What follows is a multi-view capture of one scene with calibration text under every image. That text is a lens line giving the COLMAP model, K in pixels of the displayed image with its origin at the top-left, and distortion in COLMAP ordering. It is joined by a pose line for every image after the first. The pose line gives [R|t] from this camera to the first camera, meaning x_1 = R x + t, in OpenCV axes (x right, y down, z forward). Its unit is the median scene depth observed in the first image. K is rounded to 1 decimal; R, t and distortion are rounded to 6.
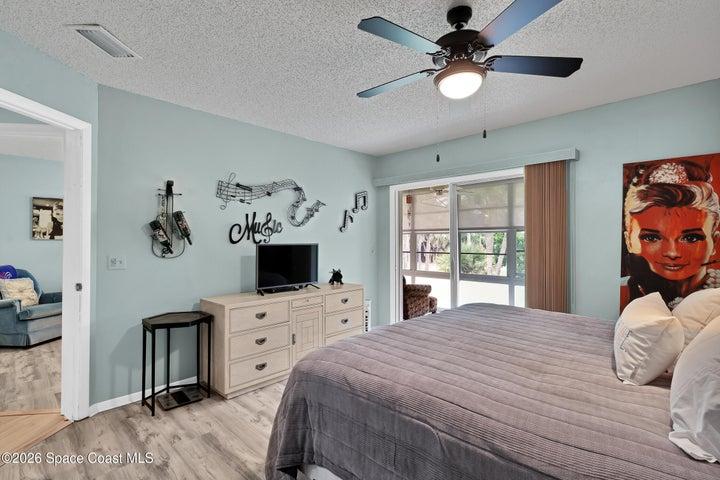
lens RADIAL K [[339.8, 0, 365.5], [0, 339.8, 243.1], [0, 0, 1]] dist [0.002422, -0.000345]
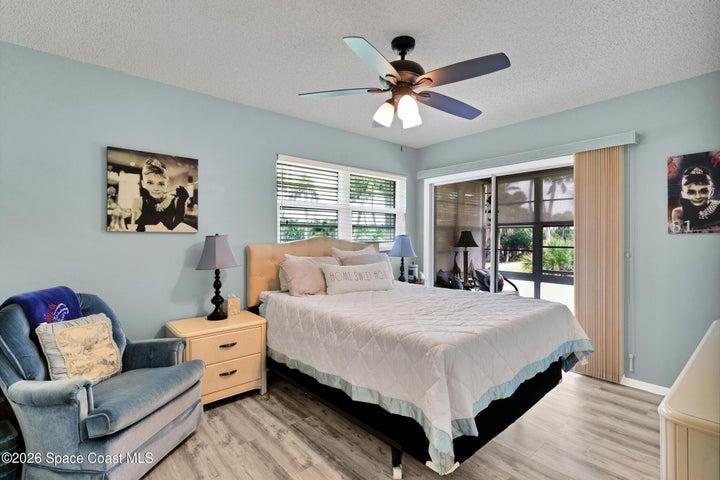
lens RADIAL K [[339.8, 0, 356.2], [0, 339.8, 236.6], [0, 0, 1]] dist [0.002422, -0.000345]
pose [[0.994954, -0.012013, -0.099610, -0.563727], [0.010792, 0.999860, -0.012786, 0.006362], [0.099750, 0.011646, 0.994944, 0.540079]]
